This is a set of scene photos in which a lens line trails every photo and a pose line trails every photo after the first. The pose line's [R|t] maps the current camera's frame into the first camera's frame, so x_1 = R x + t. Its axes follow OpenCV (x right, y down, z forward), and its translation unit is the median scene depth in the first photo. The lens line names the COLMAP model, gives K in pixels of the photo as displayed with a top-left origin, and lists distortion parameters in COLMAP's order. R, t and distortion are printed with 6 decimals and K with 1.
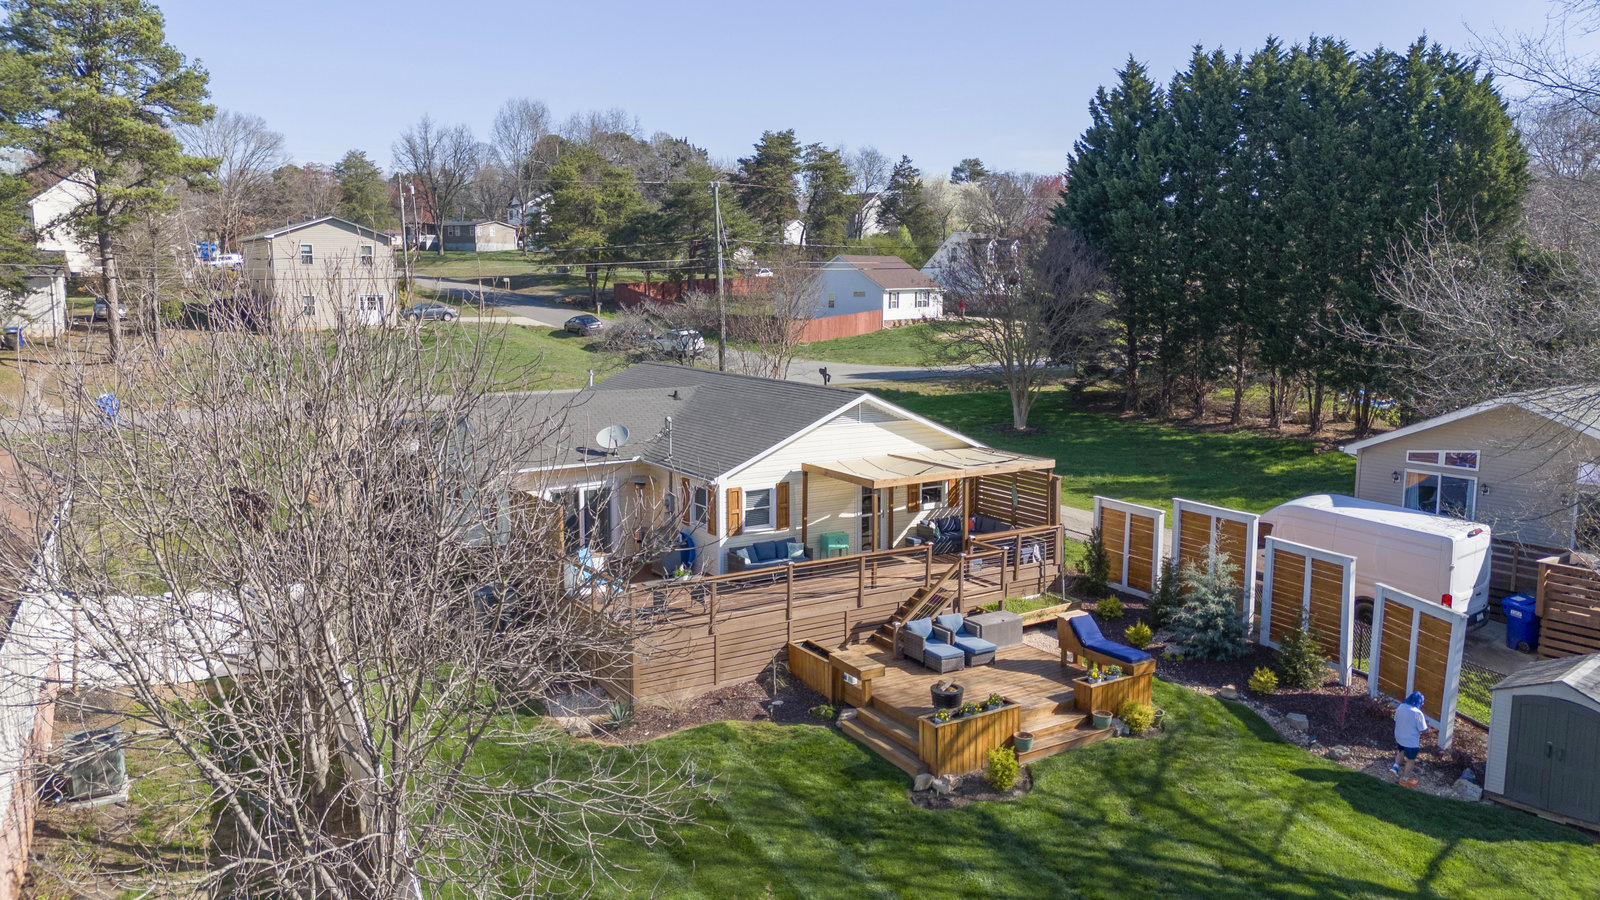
lens RADIAL K [[1167.0, 0, 804.9], [0, 1167.0, 437.5], [0, 0, 1]] dist [0.073481, -0.079450]
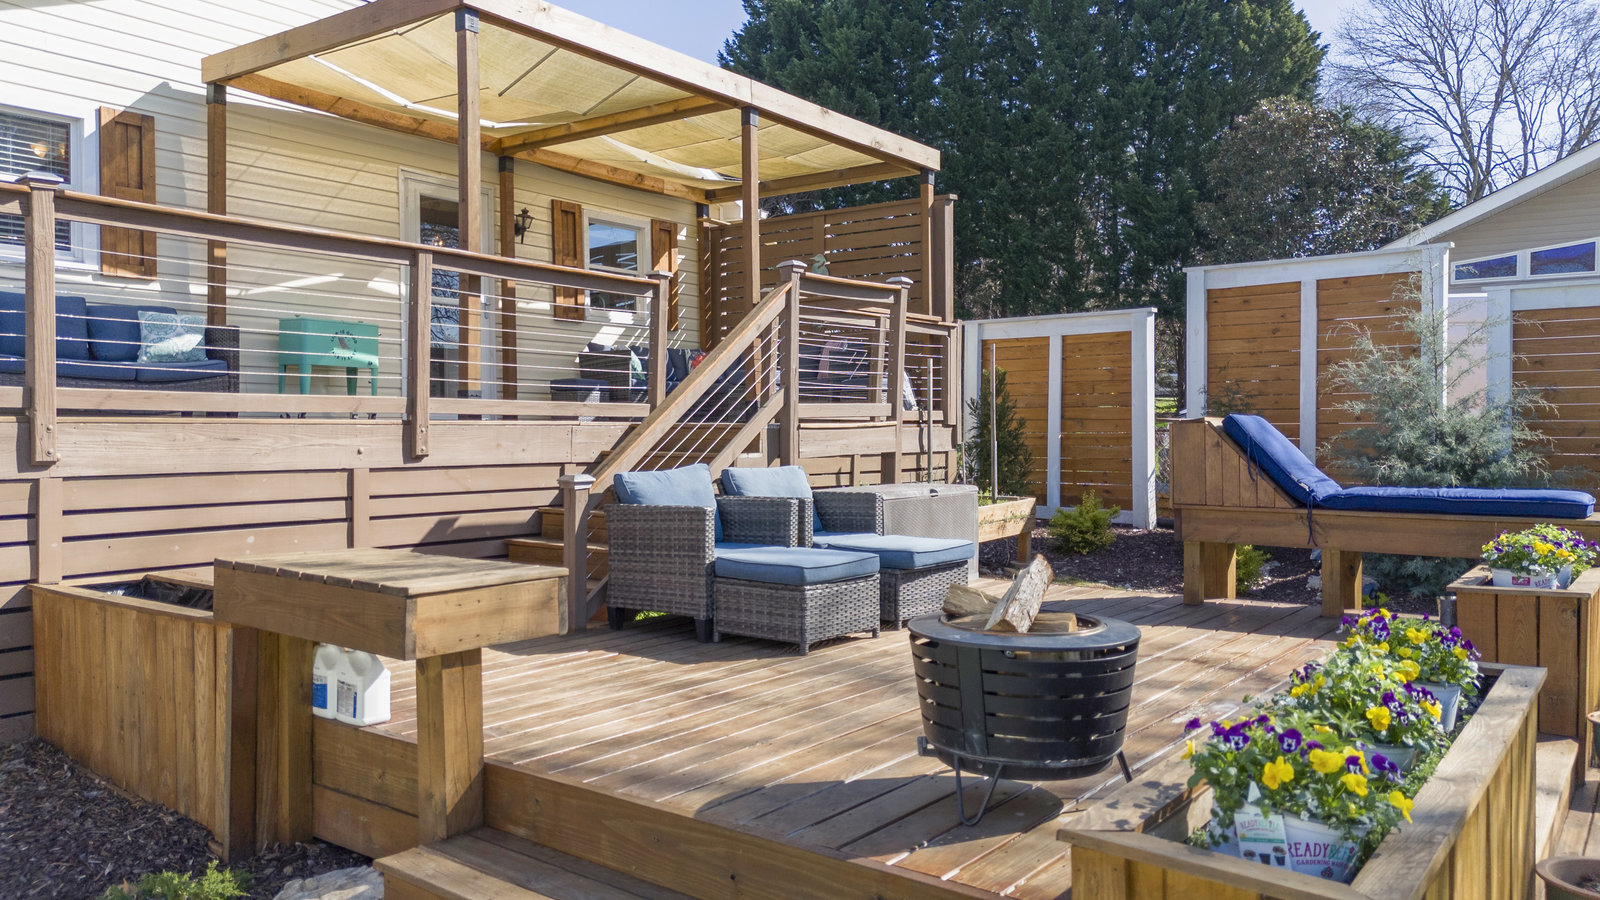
lens RADIAL K [[1167.0, 0, 799.8], [0, 1167.0, 444.5], [0, 0, 1]] dist [0.073481, -0.079450]
pose [[0.937676, -0.009120, 0.347392, 0.034126], [0.051287, 0.992341, -0.112381, 0.159979], [-0.343706, 0.123194, 0.930962, 0.675118]]
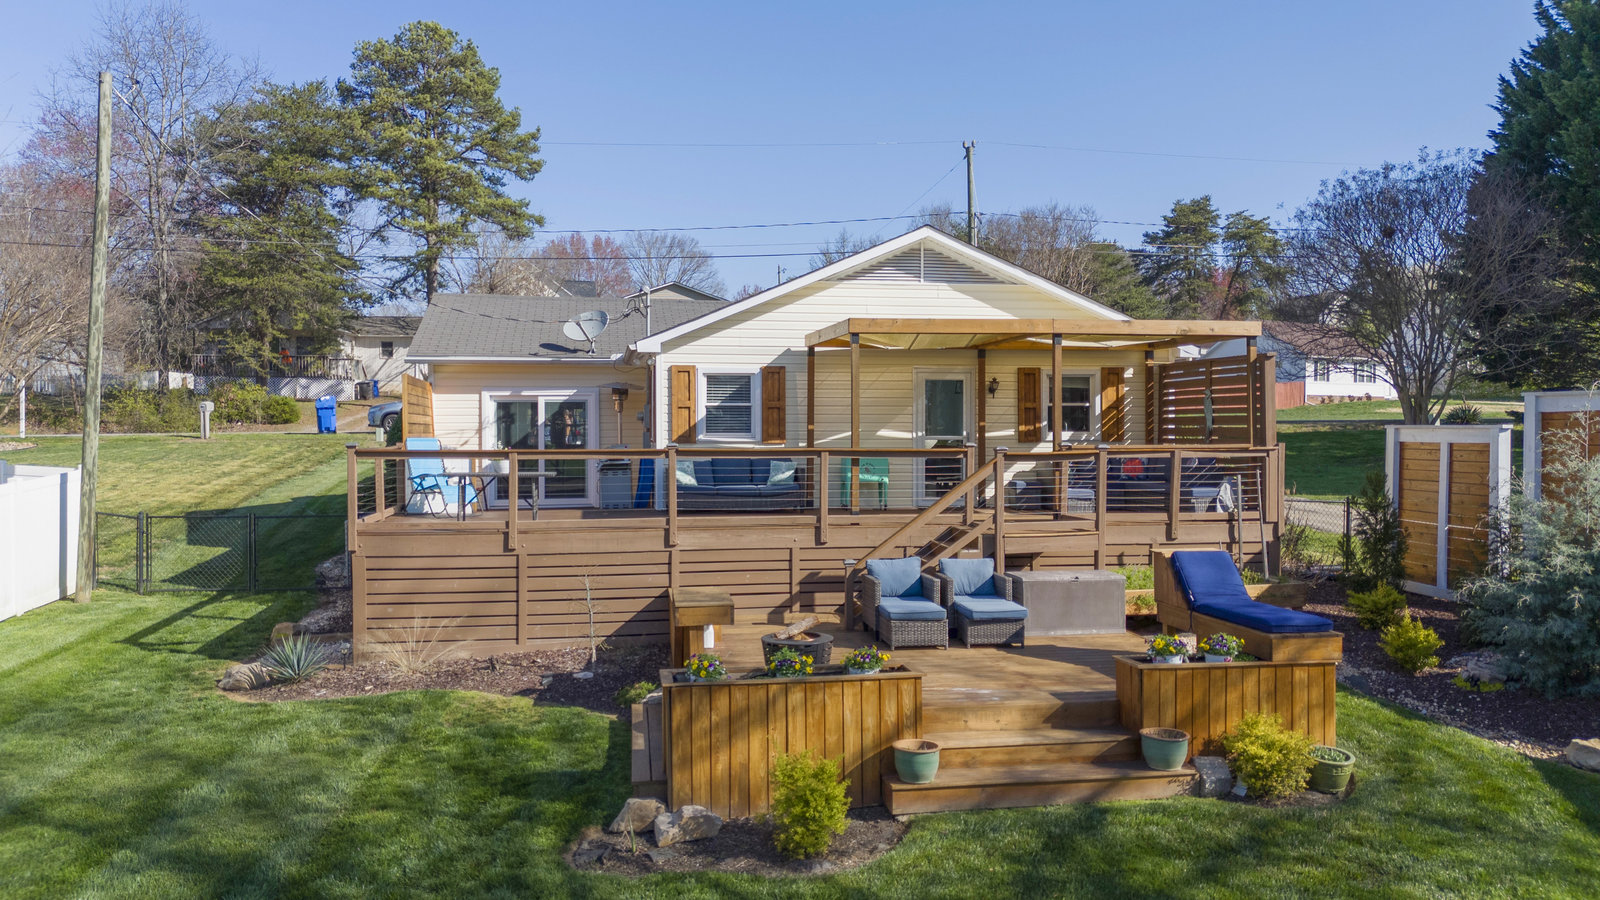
lens RADIAL K [[1167.0, 0, 803.0], [0, 1167.0, 436.2], [0, 0, 1]] dist [0.073481, -0.079450]
pose [[0.919675, -0.002516, -0.392672, 0.236562], [-0.048325, 0.991653, -0.119536, 0.147377], [0.389695, 0.128911, 0.911877, 0.443508]]
